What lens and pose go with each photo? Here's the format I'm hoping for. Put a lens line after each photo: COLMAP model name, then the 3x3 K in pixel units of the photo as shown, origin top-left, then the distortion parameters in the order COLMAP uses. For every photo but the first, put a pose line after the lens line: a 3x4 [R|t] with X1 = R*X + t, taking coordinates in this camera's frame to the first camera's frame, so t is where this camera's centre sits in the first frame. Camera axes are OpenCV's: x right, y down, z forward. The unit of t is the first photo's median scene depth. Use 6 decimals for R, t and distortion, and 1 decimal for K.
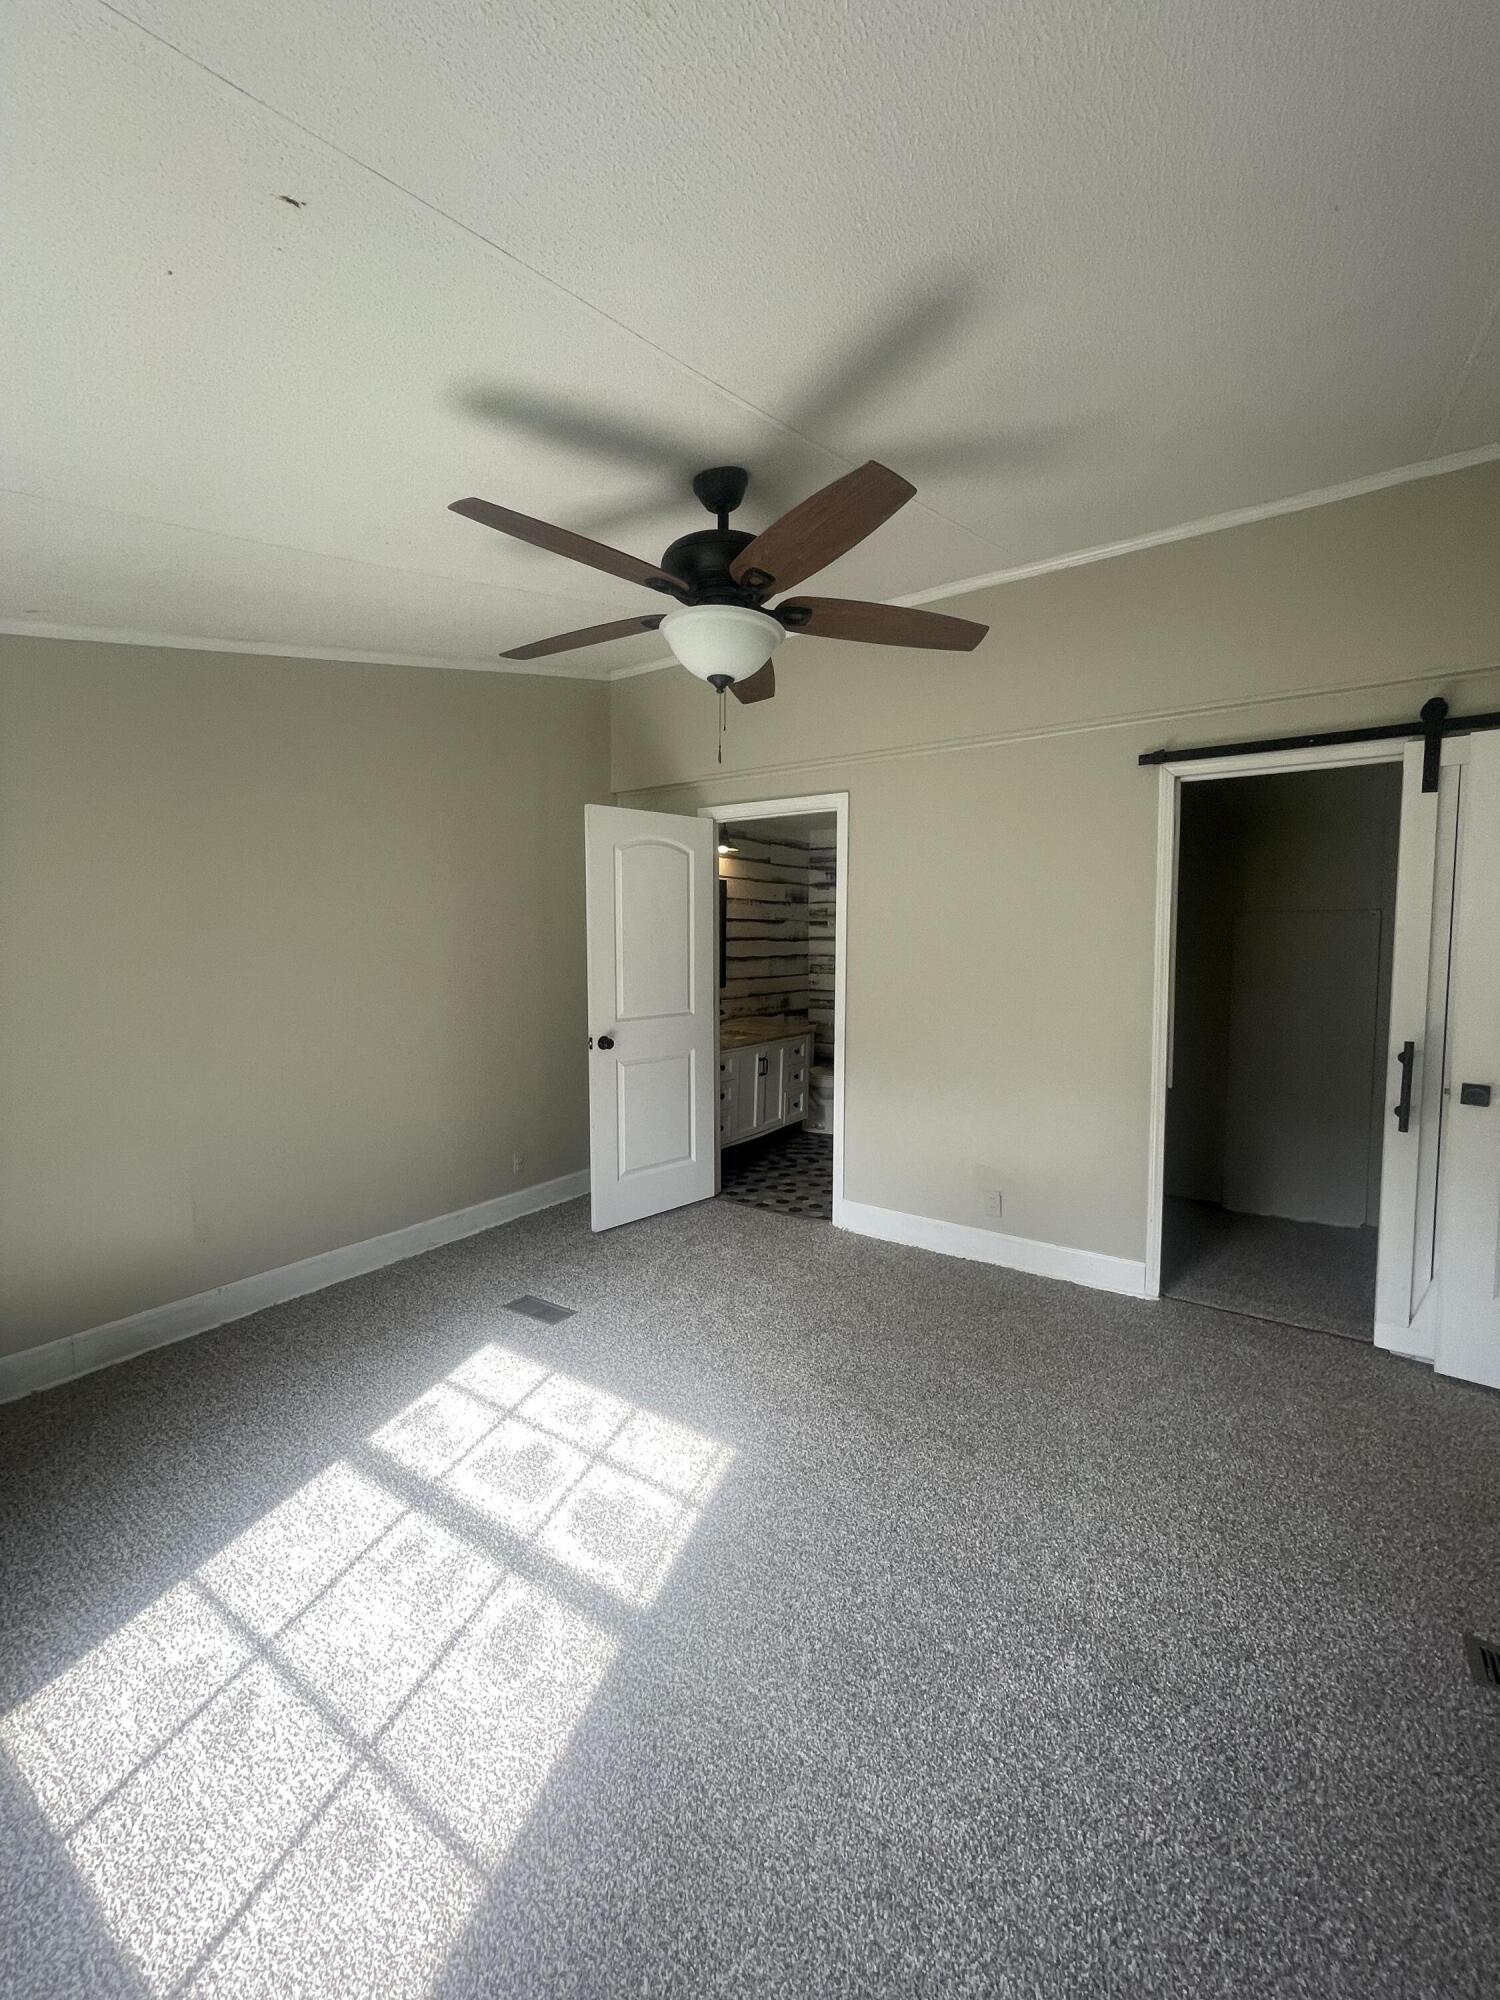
lens RADIAL K [[809.7, 0, 738.9], [0, 809.7, 1001.0], [0, 0, 1]] dist [-0.001970, 0.000117]
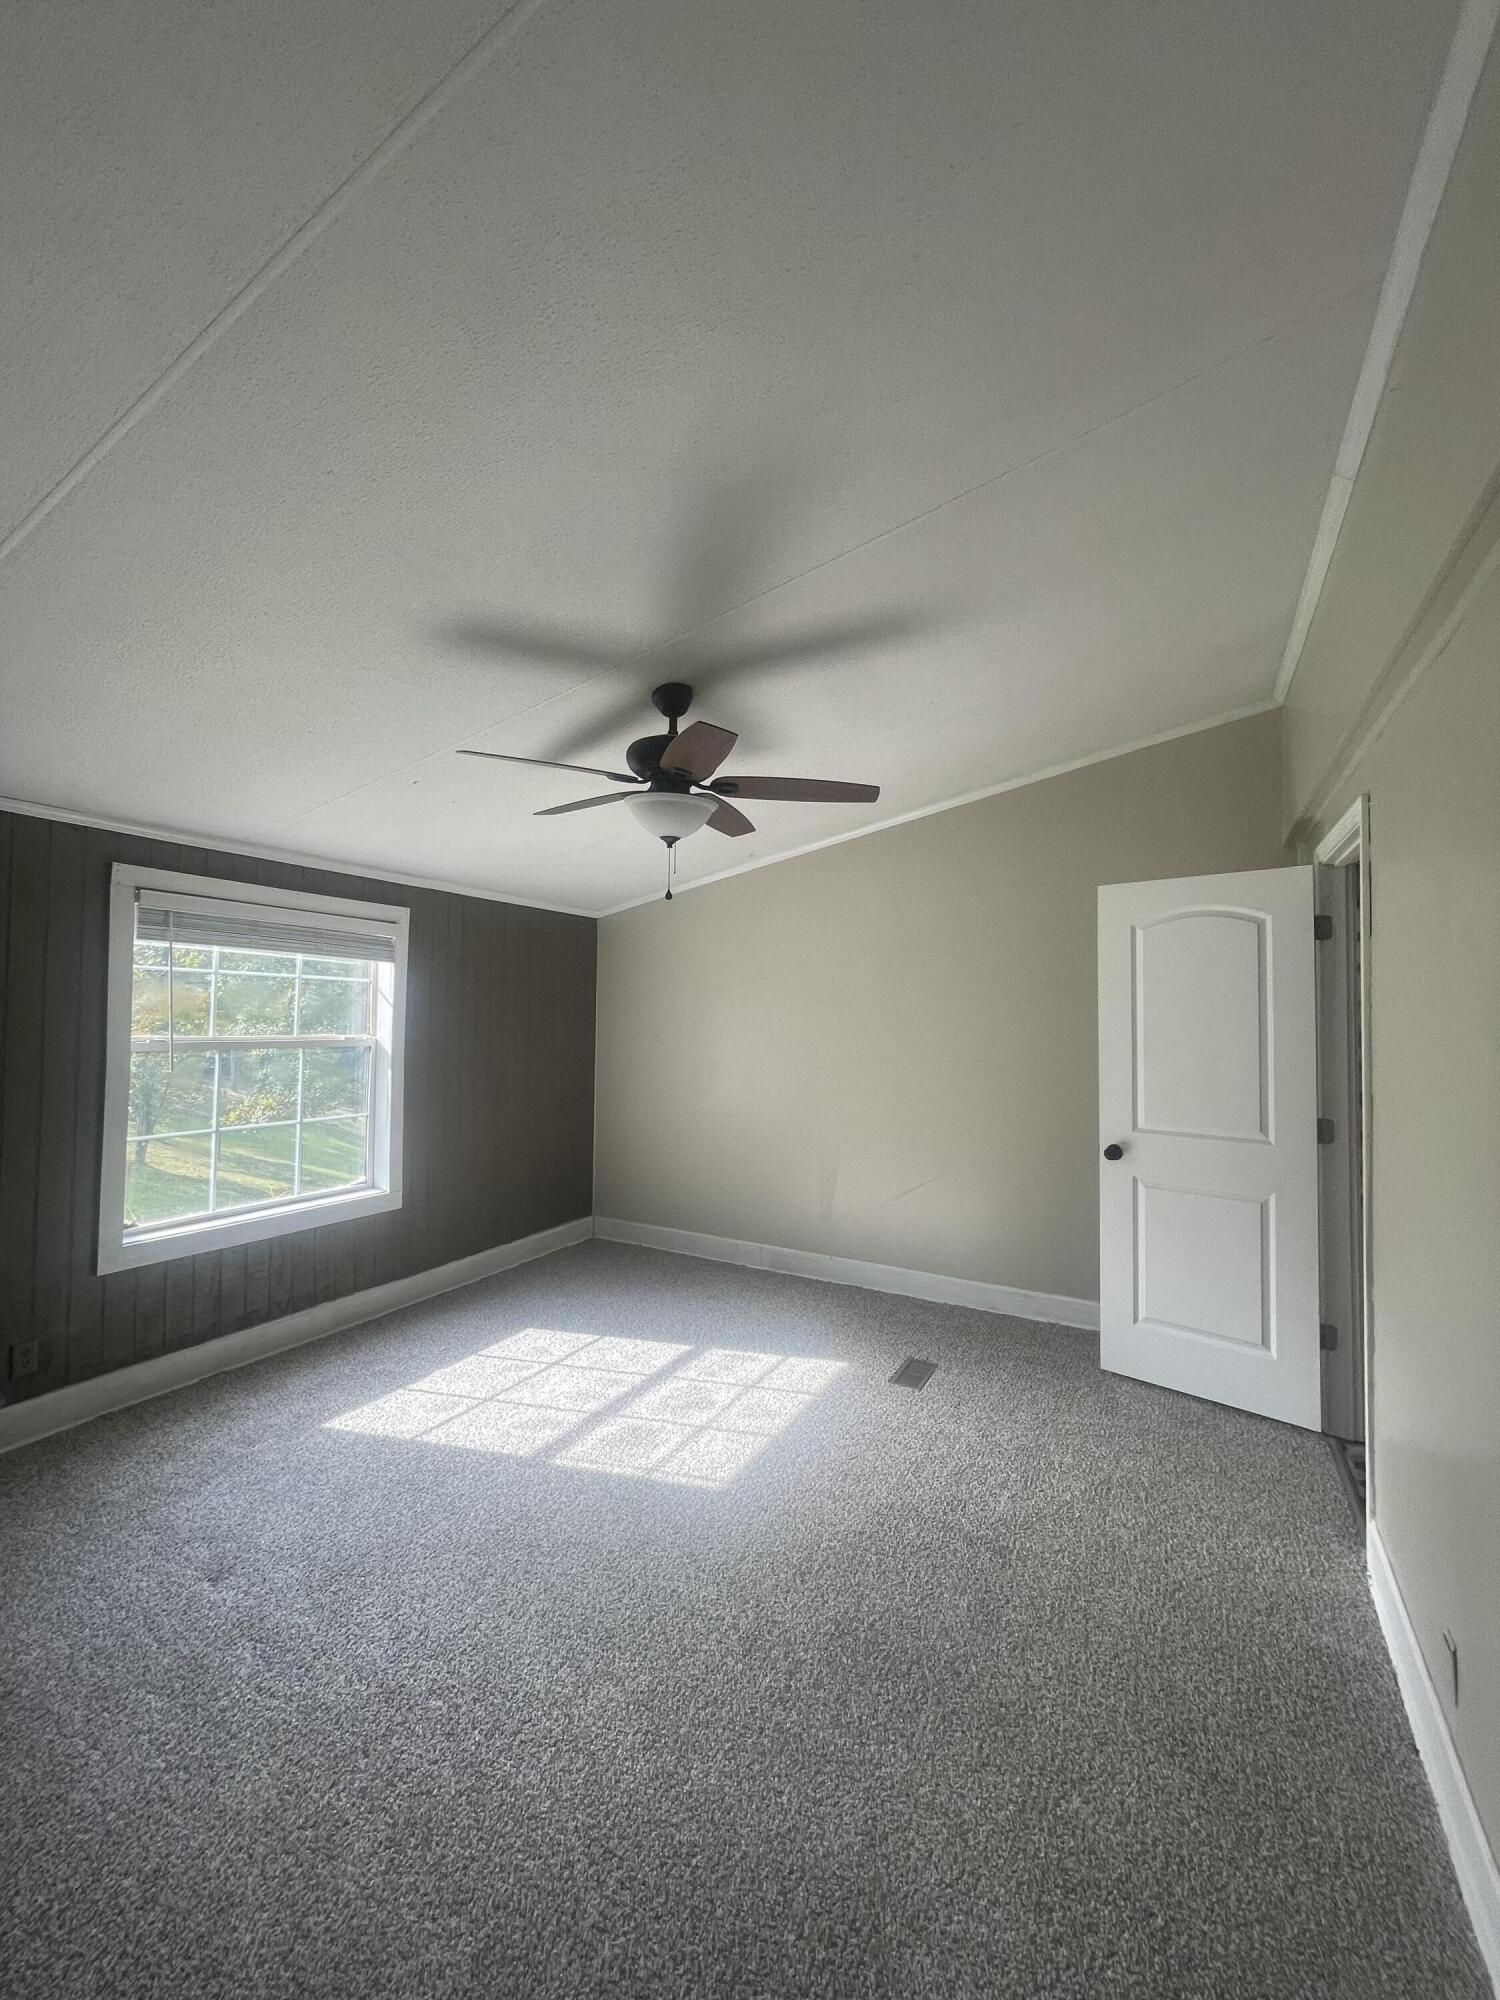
lens RADIAL K [[809.7, 0, 740.9], [0, 809.7, 991.6], [0, 0, 1]] dist [-0.001970, 0.000117]
pose [[0.095598, -0.021259, -0.995193, 1.046872], [-0.089099, 0.995576, -0.029826, -0.092751], [0.991424, 0.091522, 0.093281, 0.801669]]
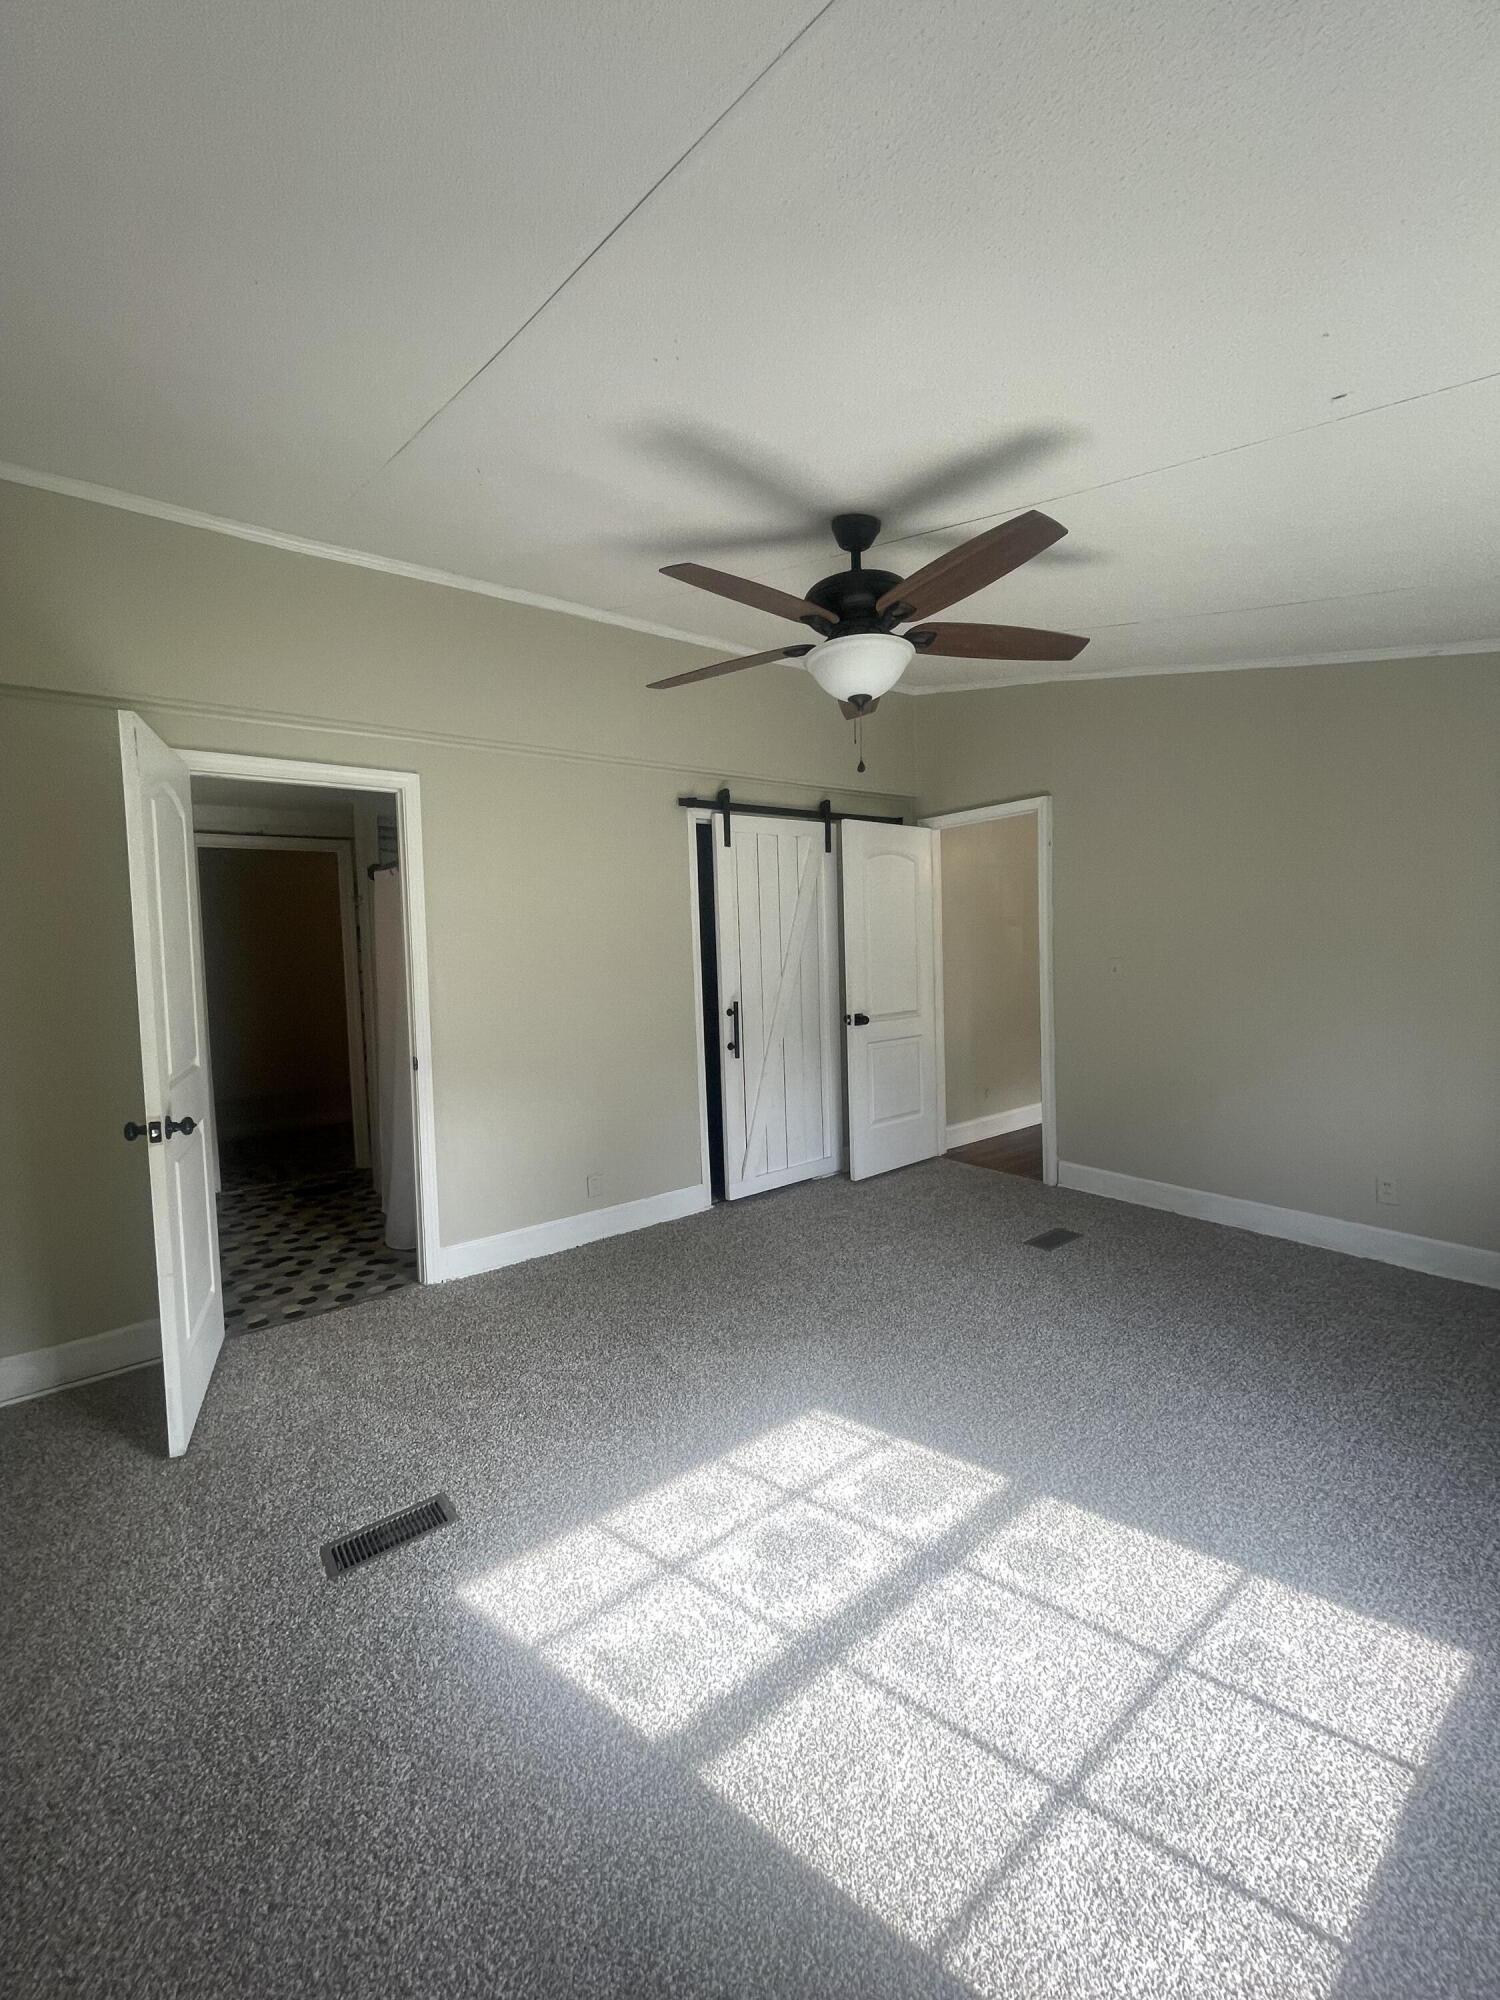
lens RADIAL K [[809.7, 0, 757.1], [0, 809.7, 987.4], [0, 0, 1]] dist [-0.001970, 0.000117]
pose [[0.296050, -0.063258, 0.953075, -0.935010], [0.102709, 0.994128, 0.034078, -0.037447], [-0.949634, 0.087801, 0.300809, 0.655534]]
